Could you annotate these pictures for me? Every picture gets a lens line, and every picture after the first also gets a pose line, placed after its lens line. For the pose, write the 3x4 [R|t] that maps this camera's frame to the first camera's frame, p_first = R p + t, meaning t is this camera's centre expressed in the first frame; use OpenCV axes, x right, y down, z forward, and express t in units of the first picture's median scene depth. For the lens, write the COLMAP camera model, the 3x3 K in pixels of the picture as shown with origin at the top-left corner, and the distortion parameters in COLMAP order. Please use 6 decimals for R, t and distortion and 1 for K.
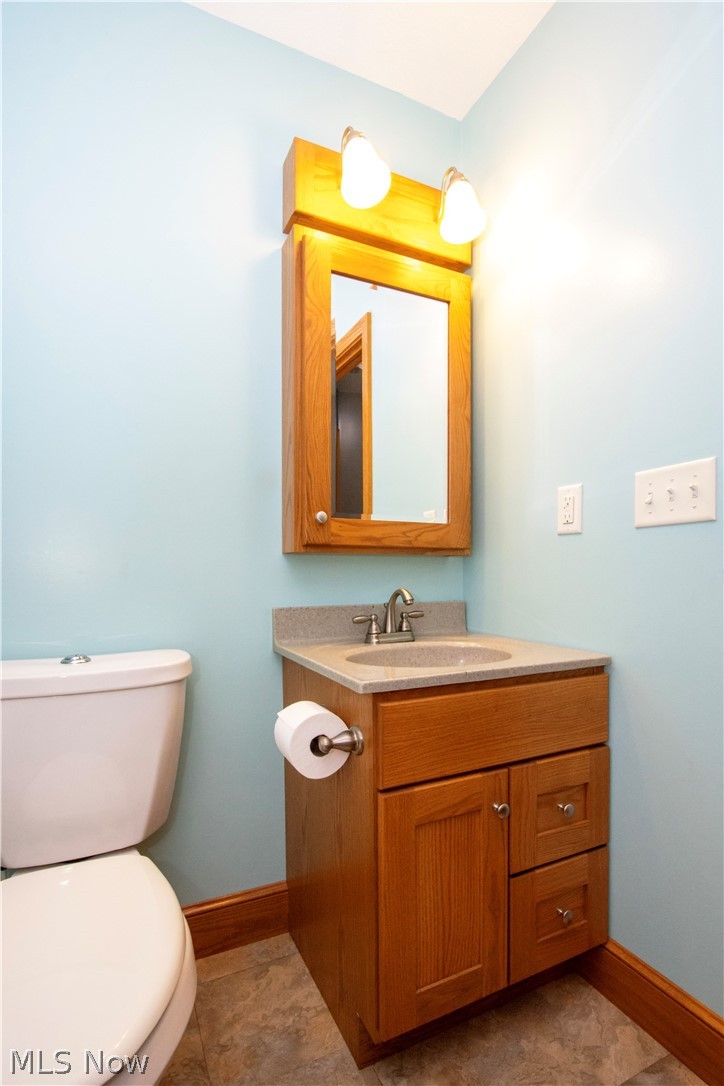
lens RADIAL K [[517.4, 0, 360.9], [0, 517.4, 574.7], [0, 0, 1]] dist [-0.035176, -0.001216]
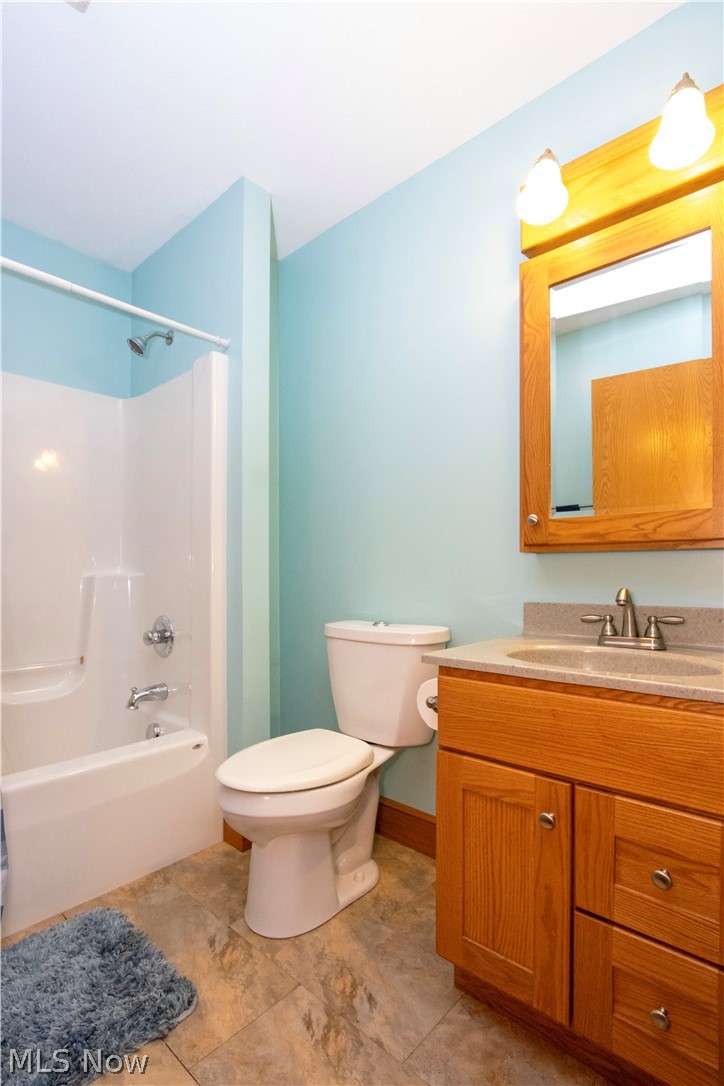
lens RADIAL K [[517.4, 0, 360.9], [0, 517.4, 574.7], [0, 0, 1]] dist [-0.035176, -0.001216]
pose [[0.382614, 0.003125, -0.923903, 0.774511], [-0.007492, 0.999972, 0.000279, 0.007314], [0.923878, 0.006815, 0.382626, 0.245104]]
